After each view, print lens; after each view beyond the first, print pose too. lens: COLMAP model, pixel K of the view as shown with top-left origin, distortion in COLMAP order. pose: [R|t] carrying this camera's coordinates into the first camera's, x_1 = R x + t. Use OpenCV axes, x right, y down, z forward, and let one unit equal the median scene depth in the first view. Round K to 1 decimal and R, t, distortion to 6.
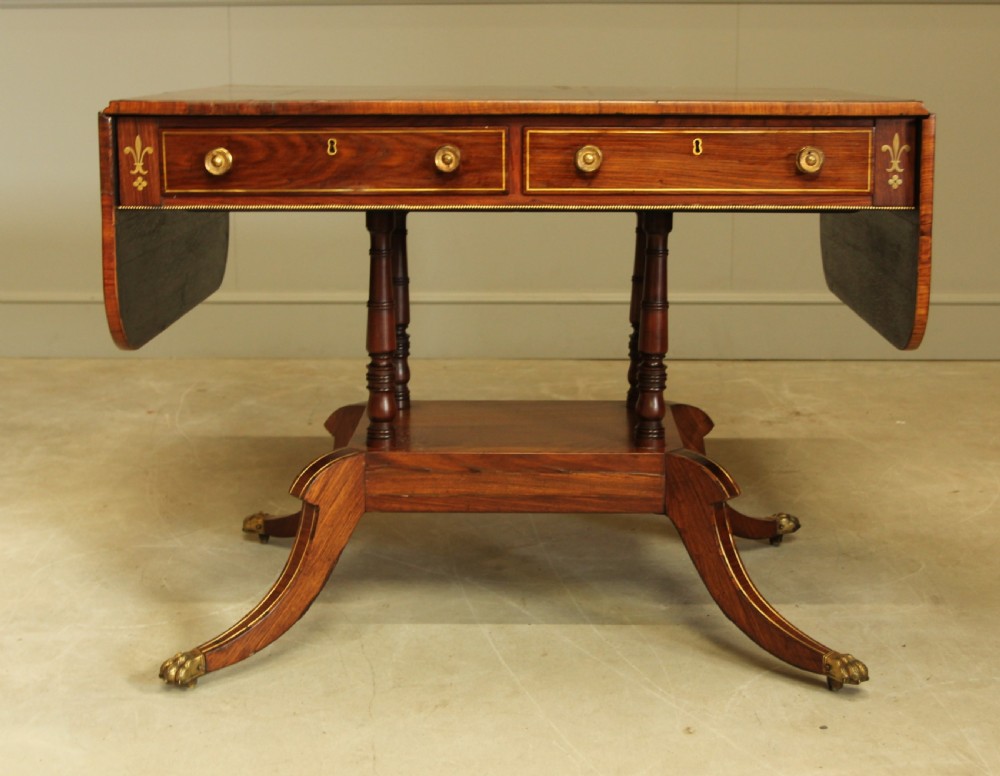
lens RADIAL K [[1635.8, 0, 500.0], [0, 1635.8, 388.0], [0, 0, 1]] dist [-0.013888, -0.003188]
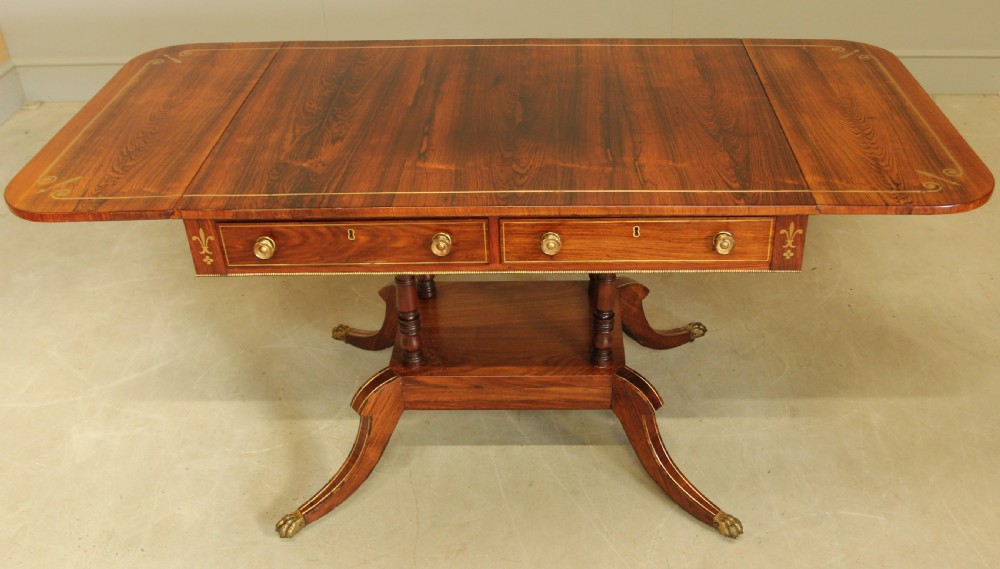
lens RADIAL K [[969.3, 0, 529.3], [0, 969.3, 321.8], [0, 0, 1]] dist [-0.061591, -0.008162]
pose [[0.999785, -0.019260, -0.007692, 0.041043], [0.020734, 0.919524, 0.392486, -0.375389], [-0.000486, -0.392561, 0.919726, 0.272925]]
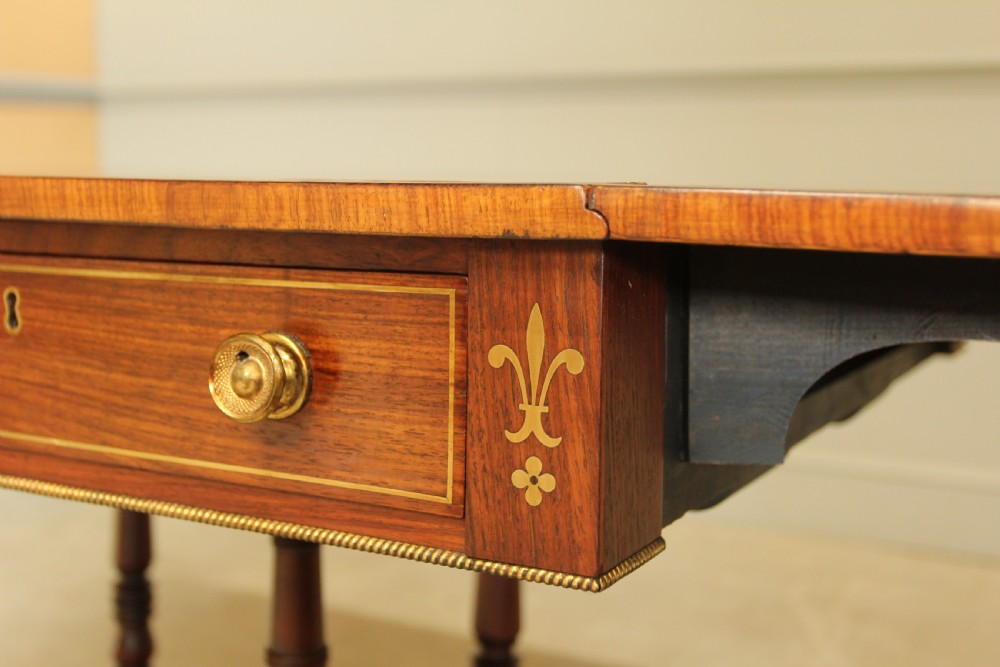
lens RADIAL K [[1308.6, 0, 500.0], [0, 1308.6, 333.5], [0, 0, 1]] dist [0.007057, 0.012406]
pose [[0.898136, 0.064970, -0.434891, 0.324683], [-0.105737, 0.991914, -0.070182, -0.132693], [0.426815, 0.109017, 0.897744, 0.788383]]
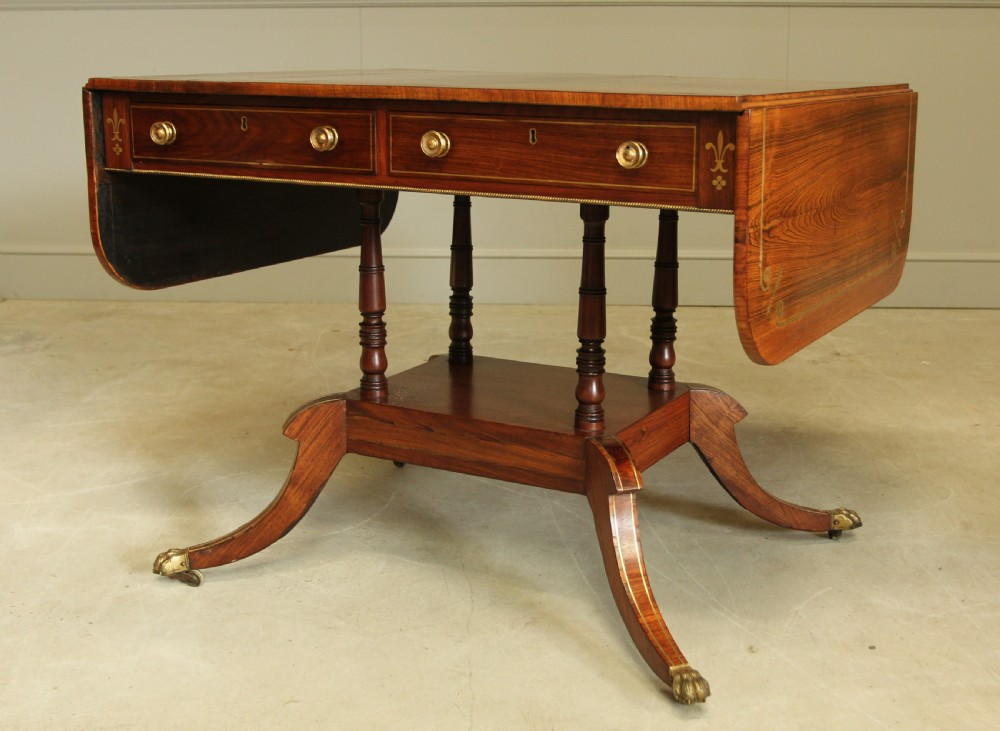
lens RADIAL K [[1295.2, 0, 582.4], [0, 1295.2, 344.8], [0, 0, 1]] dist [-0.023105, -0.009678]
pose [[0.903984, 0.106931, -0.413978, 0.477972], [-0.098592, 0.994261, 0.041529, -0.056979], [0.416043, 0.003274, 0.909339, 0.296833]]
